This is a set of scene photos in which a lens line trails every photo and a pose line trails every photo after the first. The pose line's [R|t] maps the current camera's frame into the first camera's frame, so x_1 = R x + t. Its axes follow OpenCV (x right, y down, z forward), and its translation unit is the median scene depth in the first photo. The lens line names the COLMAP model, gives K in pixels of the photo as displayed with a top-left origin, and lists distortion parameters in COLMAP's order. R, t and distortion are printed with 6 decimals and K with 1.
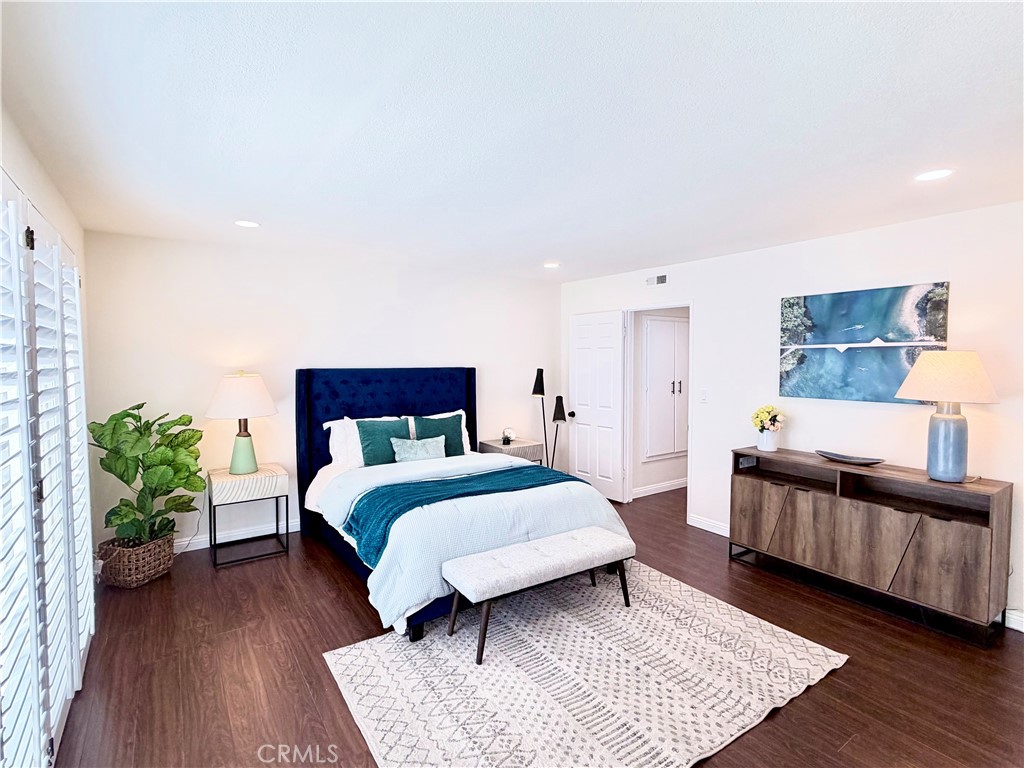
lens RADIAL K [[506.4, 0, 510.8], [0, 506.4, 381.7], [0, 0, 1]] dist [0.000380, -0.000006]
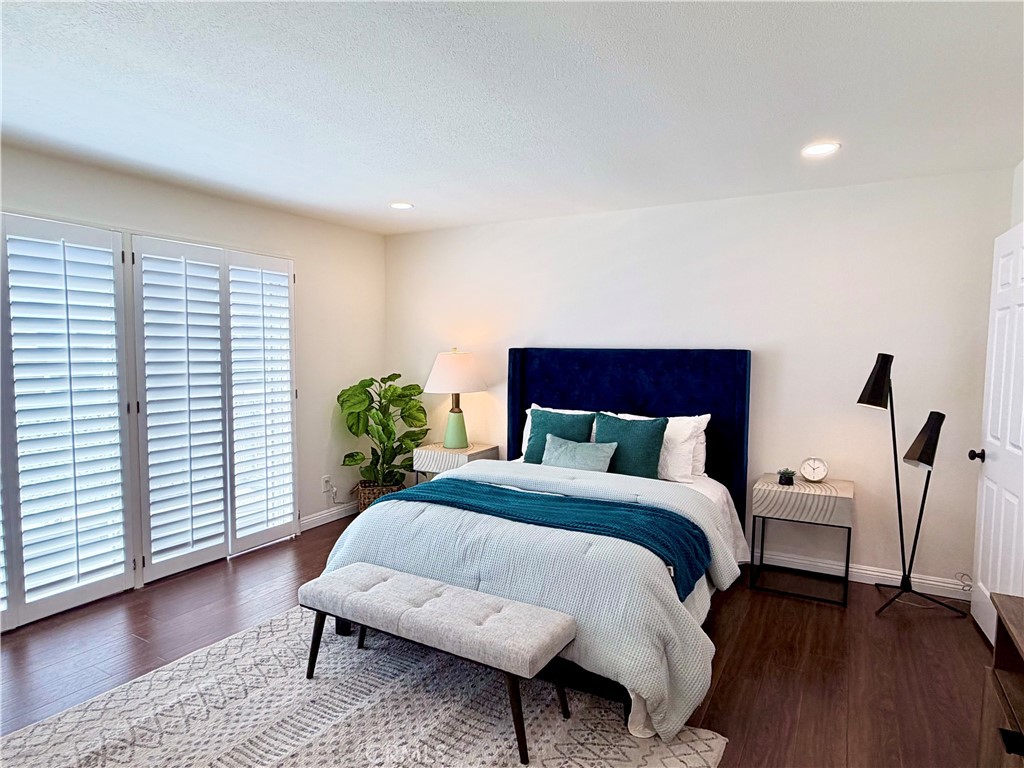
lens RADIAL K [[616.6, 0, 483.7], [0, 616.6, 395.3], [0, 0, 1]] dist [0.001849, 0.000417]
pose [[0.415080, 0.071037, -0.907007, 0.715087], [-0.050689, 0.997204, 0.054904, 0.002019], [0.908372, 0.023186, 0.417520, 0.592045]]
